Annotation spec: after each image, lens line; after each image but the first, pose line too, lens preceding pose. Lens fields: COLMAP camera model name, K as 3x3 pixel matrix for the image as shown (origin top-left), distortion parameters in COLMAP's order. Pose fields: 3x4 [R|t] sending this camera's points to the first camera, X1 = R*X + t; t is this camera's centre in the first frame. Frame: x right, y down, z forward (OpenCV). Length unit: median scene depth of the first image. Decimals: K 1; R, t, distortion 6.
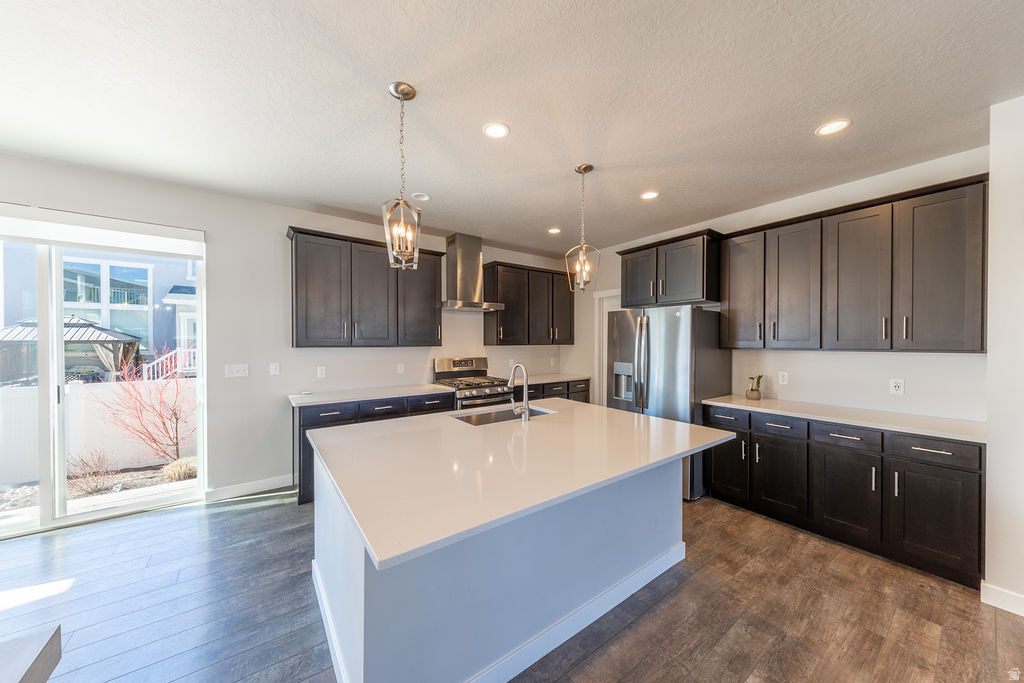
lens RADIAL K [[345.4, 0, 512.4], [0, 345.4, 344.2], [0, 0, 1]] dist [0.001806, -0.000237]
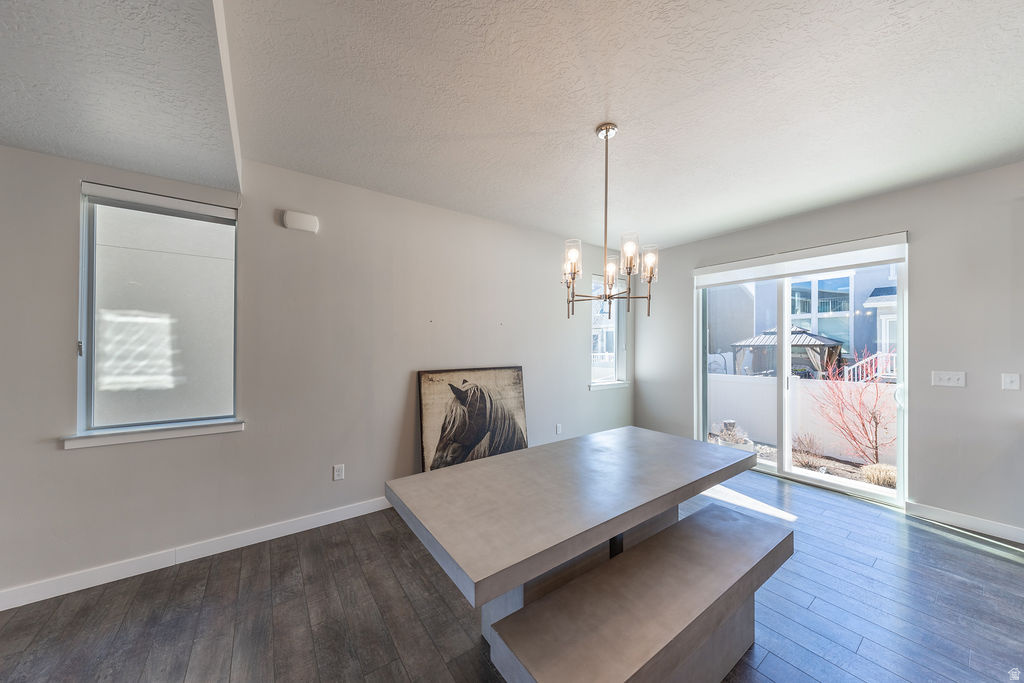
lens RADIAL K [[345.4, 0, 512.8], [0, 345.4, 346.2], [0, 0, 1]] dist [0.001806, -0.000237]
pose [[-0.011649, 0.002223, -0.999930, 0.067073], [-0.008009, 0.999965, 0.002316, 0.001308], [0.999900, 0.008036, -0.011631, -0.065319]]
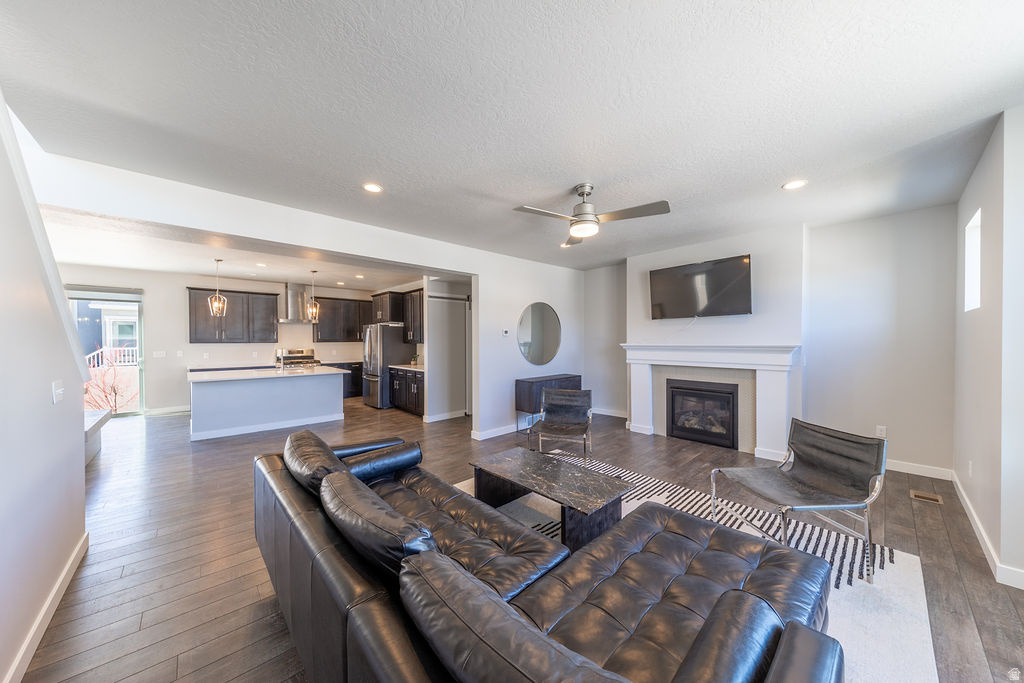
lens RADIAL K [[345.4, 0, 513.7], [0, 345.4, 352.7], [0, 0, 1]] dist [0.001806, -0.000237]
pose [[0.992552, -0.004480, 0.121735, 0.877633], [0.001516, 0.999700, 0.024430, 0.015710], [-0.121808, -0.024063, 0.992262, -1.092323]]
